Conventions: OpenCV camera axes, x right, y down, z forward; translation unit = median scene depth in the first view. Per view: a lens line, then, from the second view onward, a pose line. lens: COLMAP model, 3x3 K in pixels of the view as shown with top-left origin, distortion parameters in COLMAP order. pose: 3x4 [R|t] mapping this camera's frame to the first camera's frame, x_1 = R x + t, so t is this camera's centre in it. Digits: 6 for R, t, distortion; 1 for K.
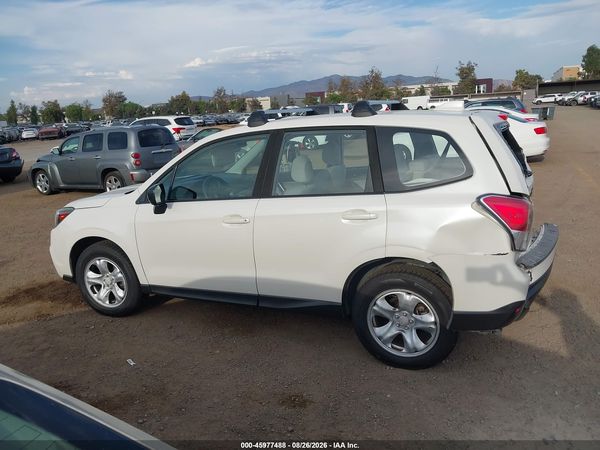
lens RADIAL K [[487.3, 0, 300.0], [0, 487.3, 225.0], [0, 0, 1]] dist [-0.000681, -0.005511]
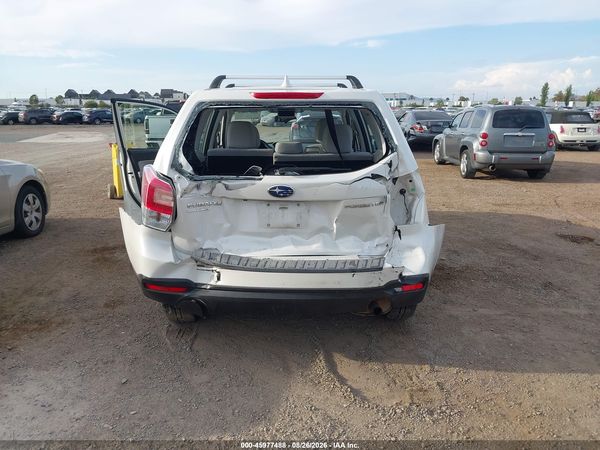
lens RADIAL K [[470.9, 0, 300.0], [0, 470.9, 225.0], [0, 0, 1]] dist [0.009793, -0.001563]
pose [[0.450373, 0.269182, -0.851296, 0.973222], [-0.231886, 0.956016, 0.179616, -0.135041], [0.862202, 0.116510, 0.492984, 0.544604]]
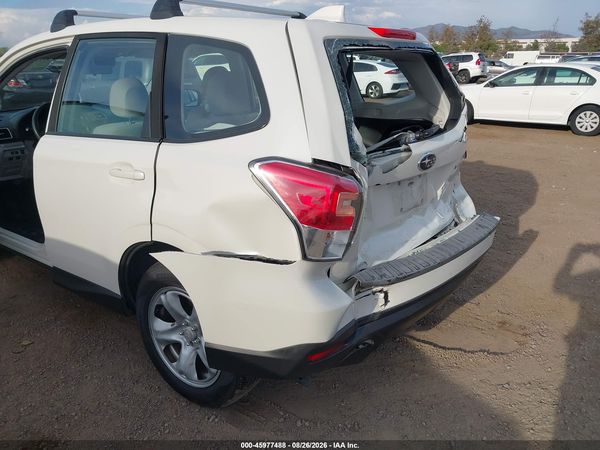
lens RADIAL K [[470.9, 0, 300.0], [0, 470.9, 225.0], [0, 0, 1]] dist [0.009793, -0.001563]
pose [[0.977741, 0.120321, -0.171886, 0.355754], [-0.100772, 0.987854, 0.118278, -0.035824], [0.184030, -0.098324, 0.977990, 0.313150]]
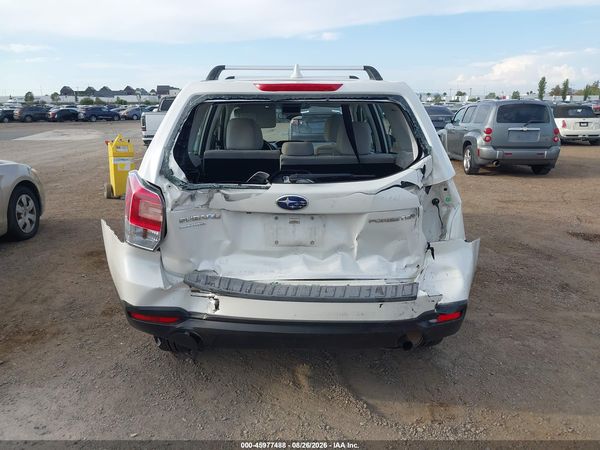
lens RADIAL K [[483.1, 0, 300.0], [0, 483.1, 225.0], [0, 0, 1]] dist [0.002756, -0.013633]
pose [[0.445711, 0.270070, -0.853466, 0.878026], [-0.226838, 0.956361, 0.184166, -0.136471], [0.865960, 0.111514, 0.487523, 0.578777]]
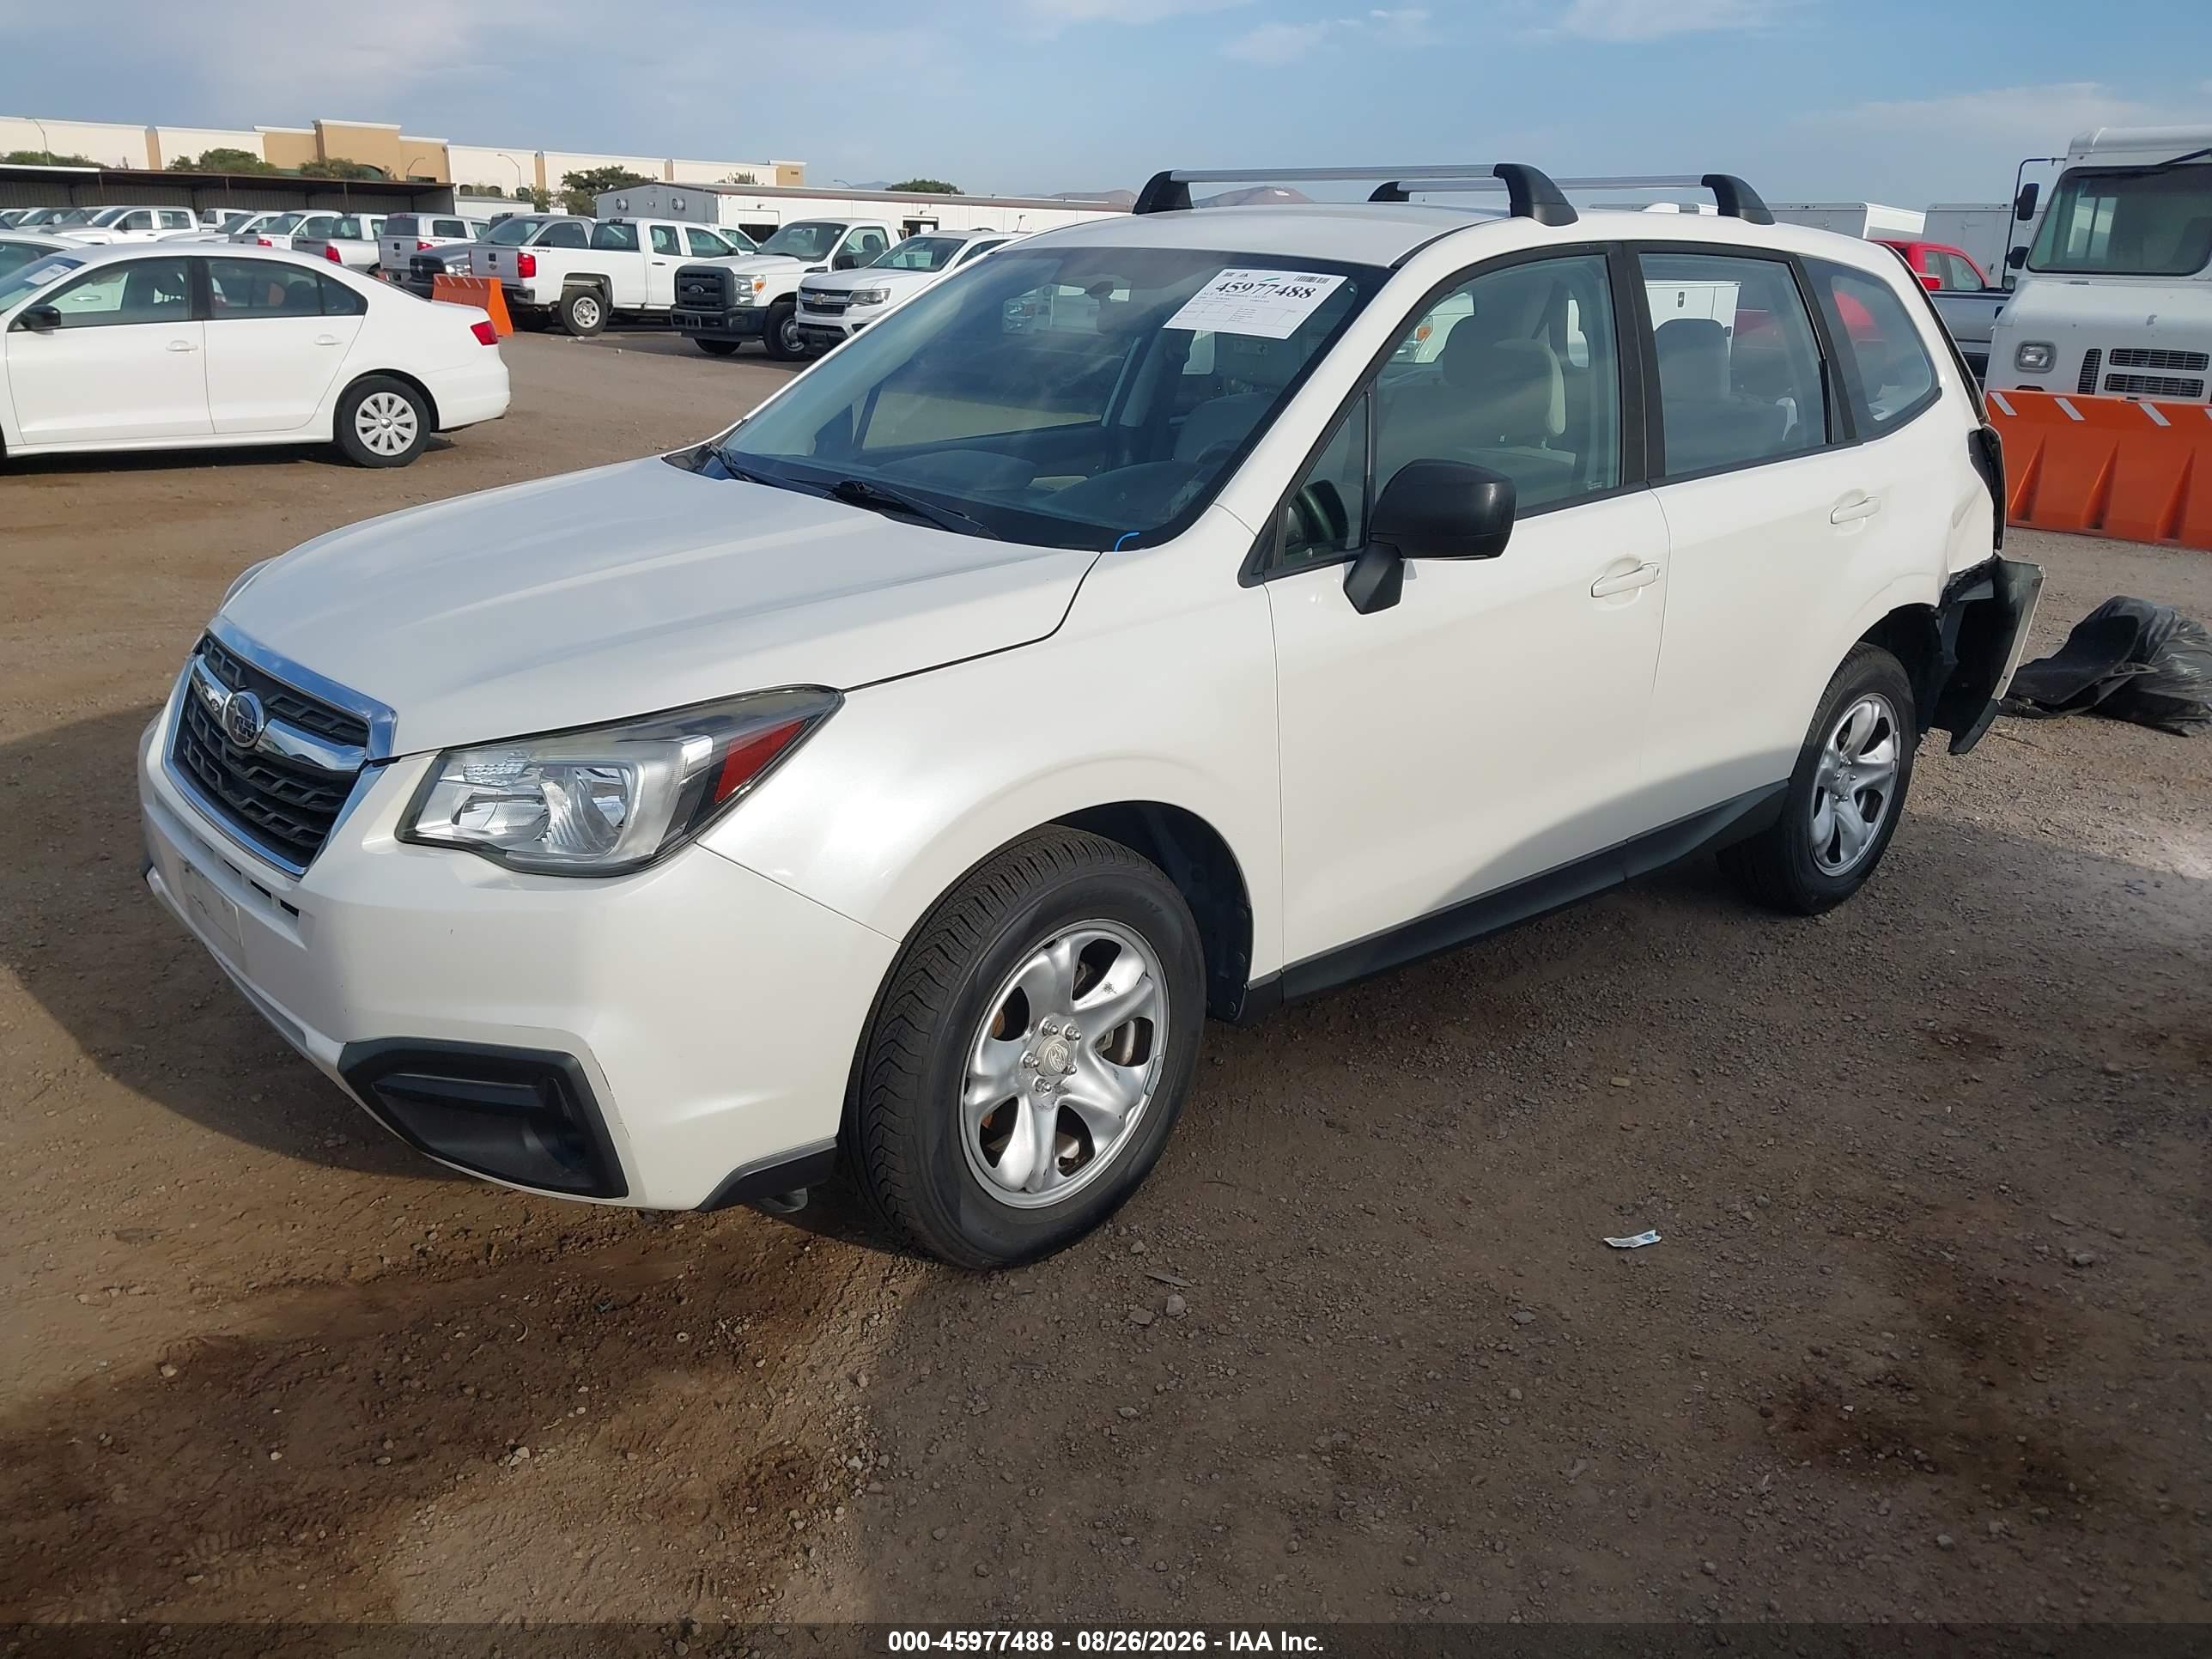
lens RADIAL K [[1736.1, 0, 1106.0], [0, 1736.1, 829.5], [0, 0, 1]] dist [0.009793, -0.001563]
pose [[0.388530, -0.219804, 0.894836, -0.951012], [0.157598, 0.972674, 0.170496, -0.070113], [-0.907859, 0.074781, 0.412554, 0.735218]]
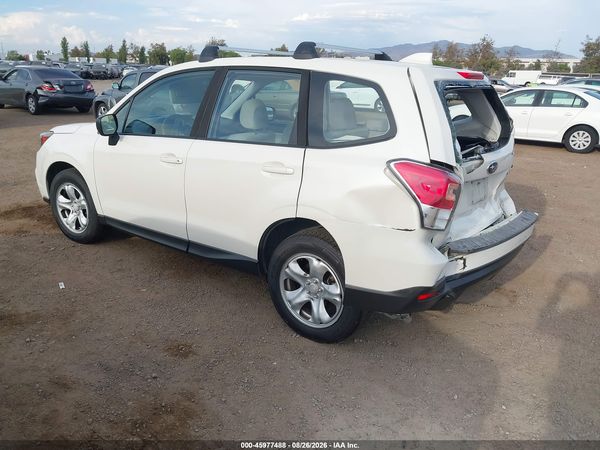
lens RADIAL K [[483.1, 0, 300.0], [0, 483.1, 225.0], [0, 0, 1]] dist [0.002756, -0.013633]
pose [[0.975745, 0.142779, -0.165941, 0.247828], [-0.129403, 0.987603, 0.088852, 0.000170], [0.176570, -0.065223, 0.982125, 0.083023]]
